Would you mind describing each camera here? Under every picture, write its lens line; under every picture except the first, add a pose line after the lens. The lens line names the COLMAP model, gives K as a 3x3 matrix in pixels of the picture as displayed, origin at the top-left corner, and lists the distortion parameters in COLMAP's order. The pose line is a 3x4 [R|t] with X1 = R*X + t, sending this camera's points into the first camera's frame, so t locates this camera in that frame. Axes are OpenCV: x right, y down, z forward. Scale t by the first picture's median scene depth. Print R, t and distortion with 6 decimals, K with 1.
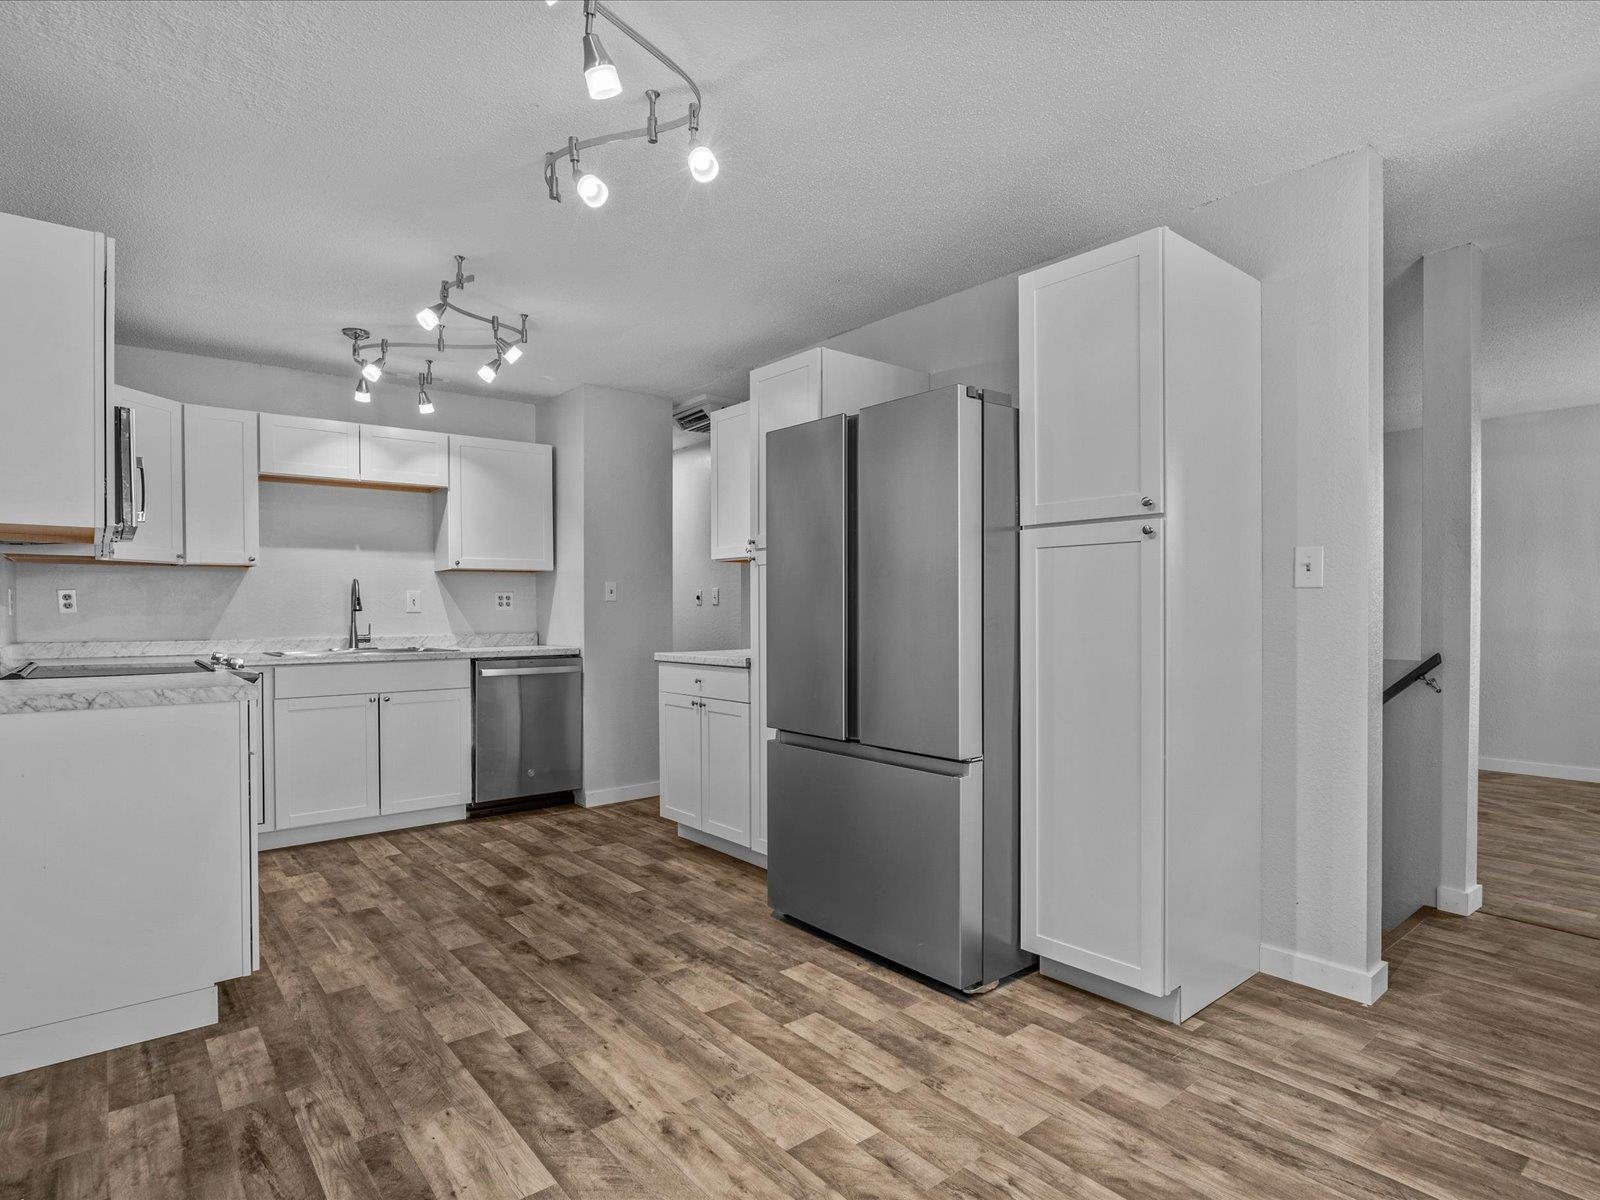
lens RADIAL K [[860.4, 0, 799.5], [0, 860.4, 613.5], [0, 0, 1]] dist [-0.011430, 0.004166]
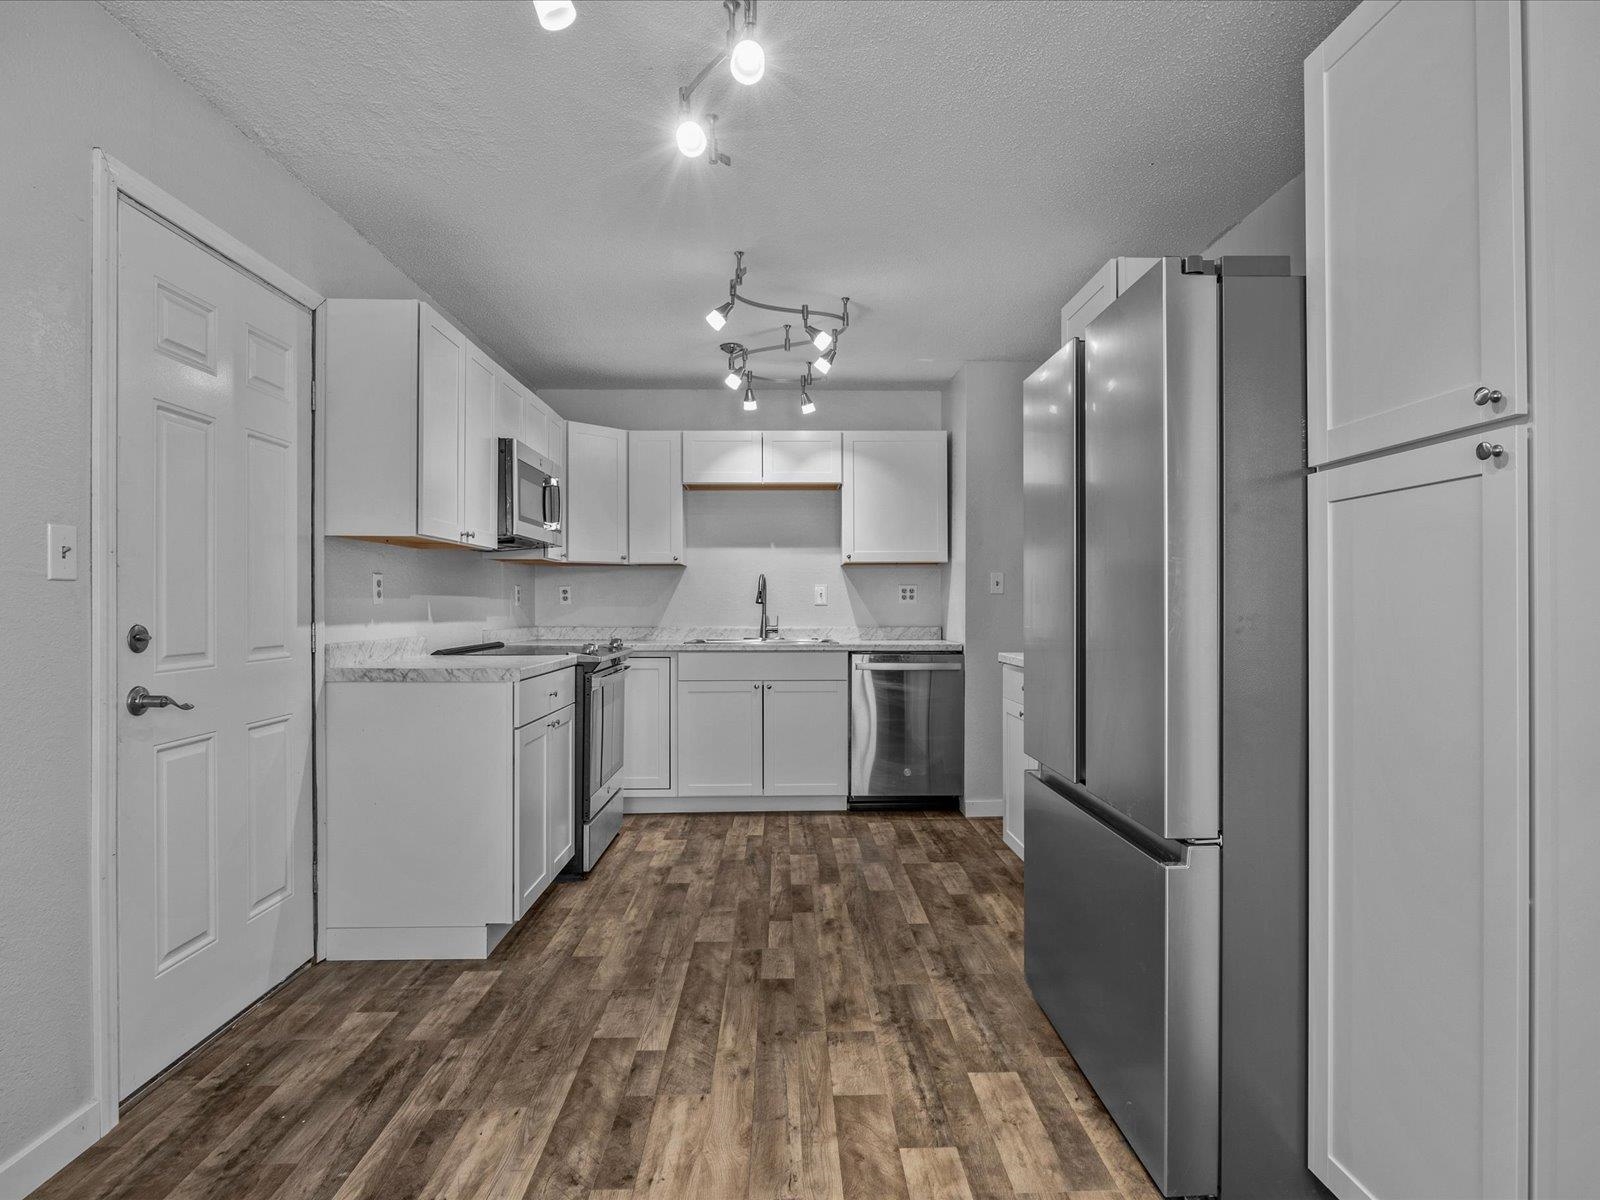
lens RADIAL K [[860.4, 0, 809.9], [0, 860.4, 596.5], [0, 0, 1]] dist [-0.011430, 0.004166]
pose [[0.797725, -0.001639, -0.603019, 0.270396], [-0.005321, 0.999938, -0.009756, -0.002316], [0.602998, 0.010992, 0.797667, 0.242623]]
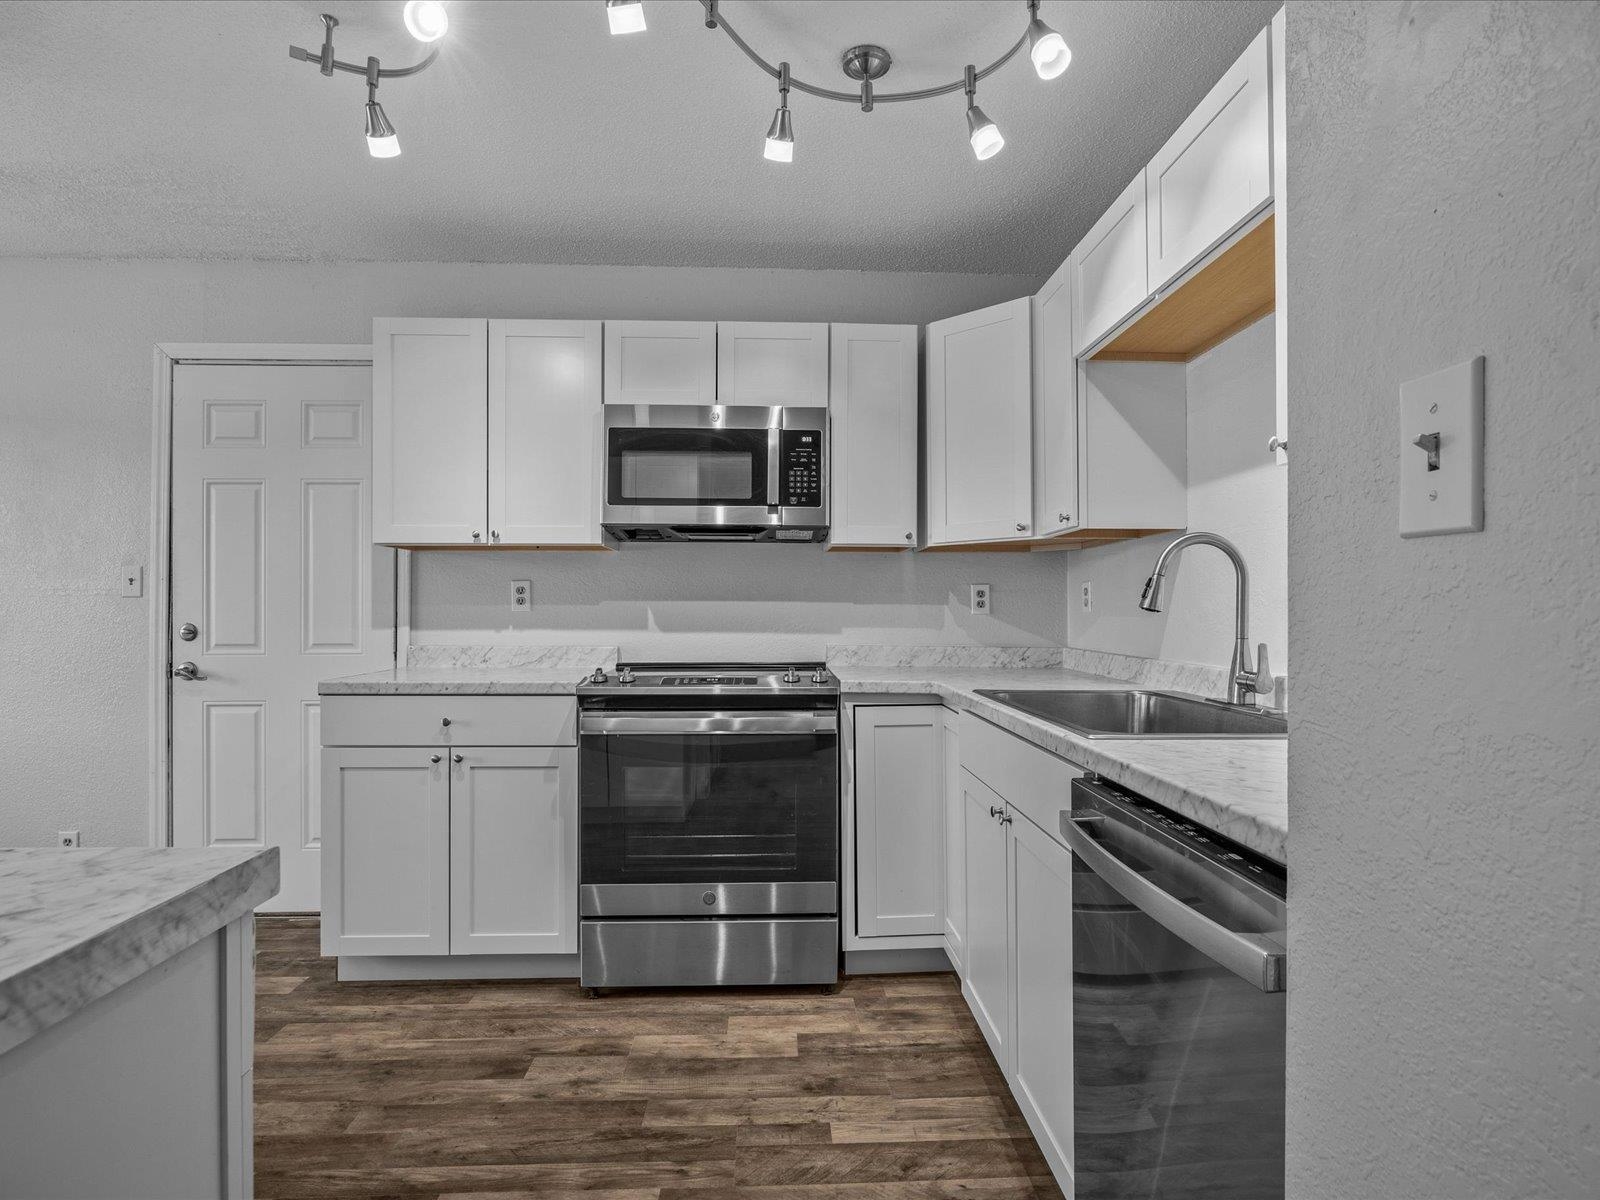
lens RADIAL K [[860.4, 0, 821.8], [0, 860.4, 602.7], [0, 0, 1]] dist [-0.011430, 0.004166]
pose [[-0.588525, 0.002745, -0.808474, -0.112454], [-0.001269, 0.999990, 0.004319, -0.014515], [0.808478, 0.003568, -0.588516, 1.579910]]
